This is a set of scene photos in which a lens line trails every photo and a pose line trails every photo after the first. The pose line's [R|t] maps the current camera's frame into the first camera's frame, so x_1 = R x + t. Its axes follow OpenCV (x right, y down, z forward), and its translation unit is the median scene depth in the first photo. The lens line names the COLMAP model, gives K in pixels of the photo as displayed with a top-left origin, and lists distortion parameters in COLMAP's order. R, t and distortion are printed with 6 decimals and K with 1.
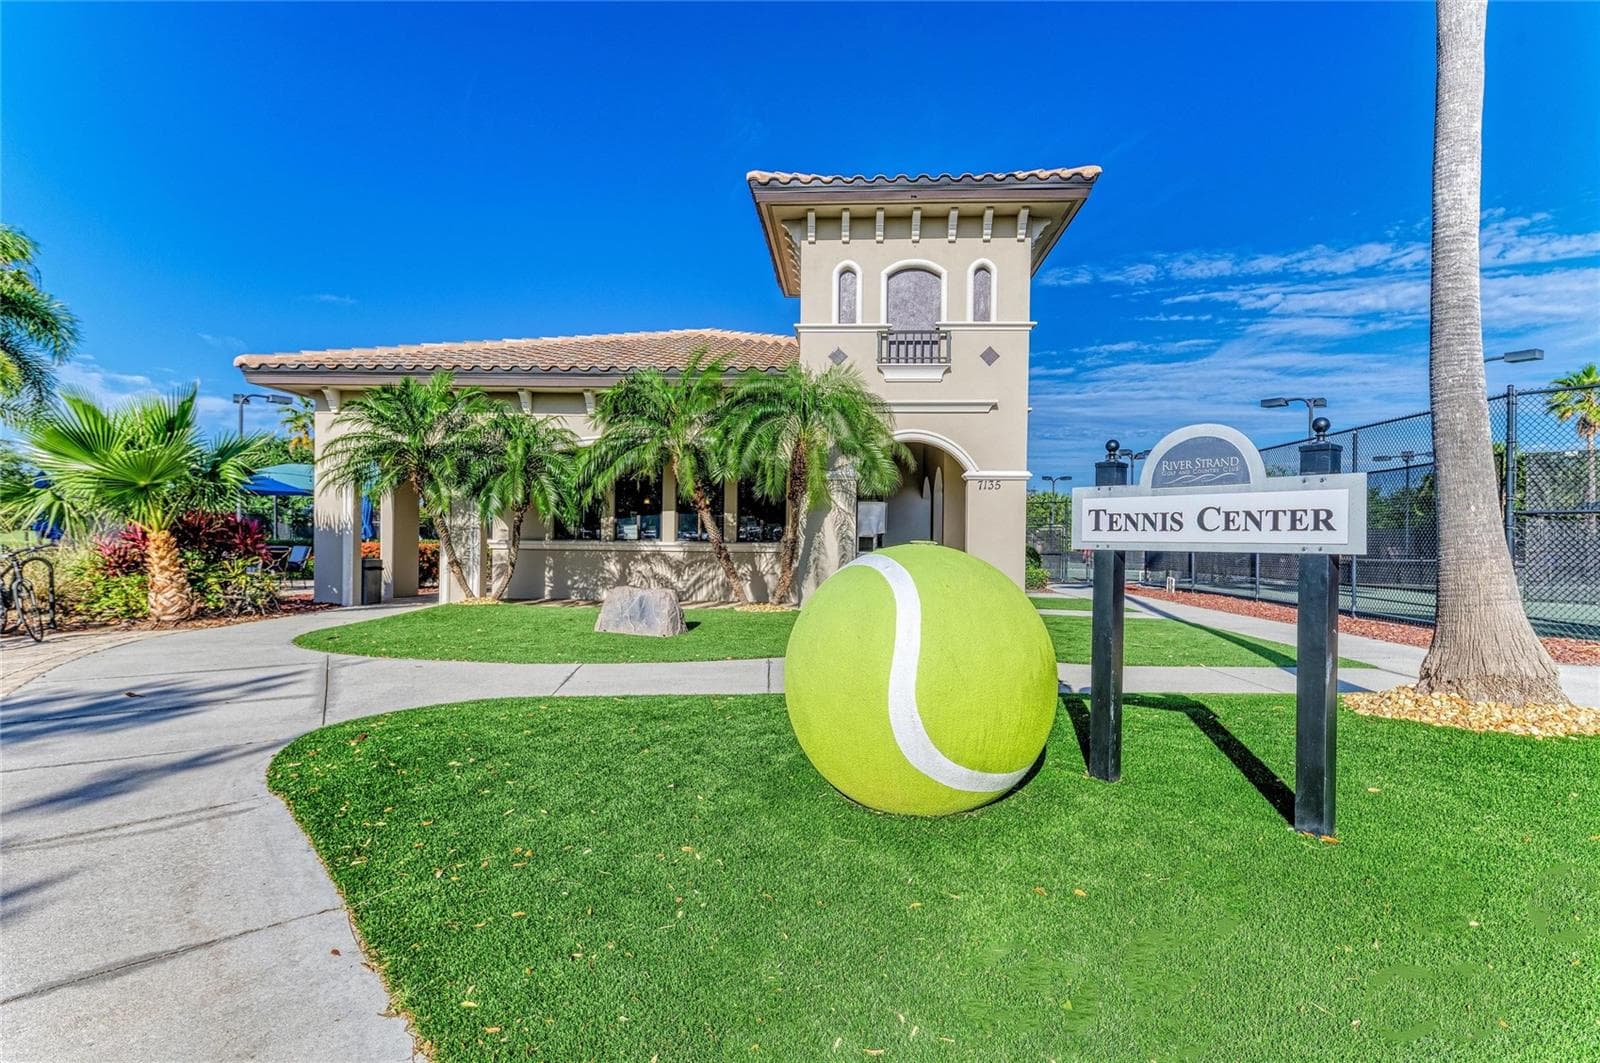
lens RADIAL K [[1122.5, 0, 829.4], [0, 1122.5, 528.9], [0, 0, 1]] dist [-0.052725, 0.000878]
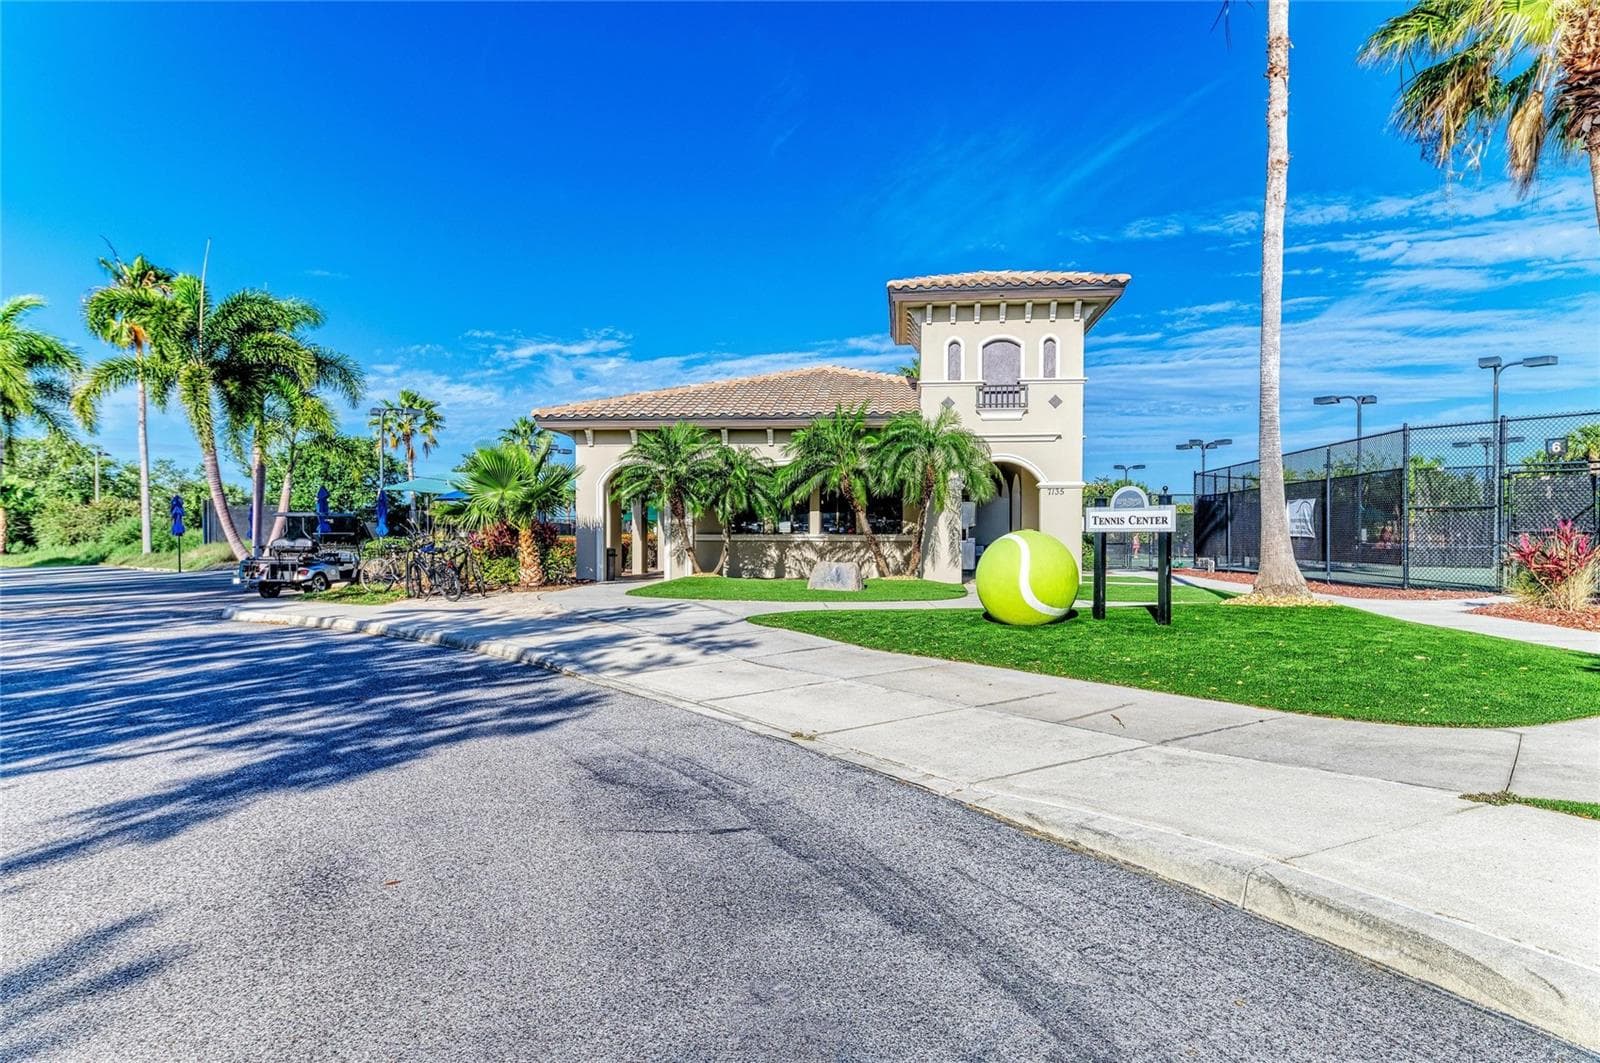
lens RADIAL K [[1088.9, 0, 808.2], [0, 1088.9, 540.5], [0, 0, 1]] dist [-0.040649, 0.018631]
pose [[0.996315, -0.009825, -0.085203, -0.055220], [0.011243, 0.999806, 0.016189, -0.002520], [0.085027, -0.017087, 0.996232, -0.413273]]
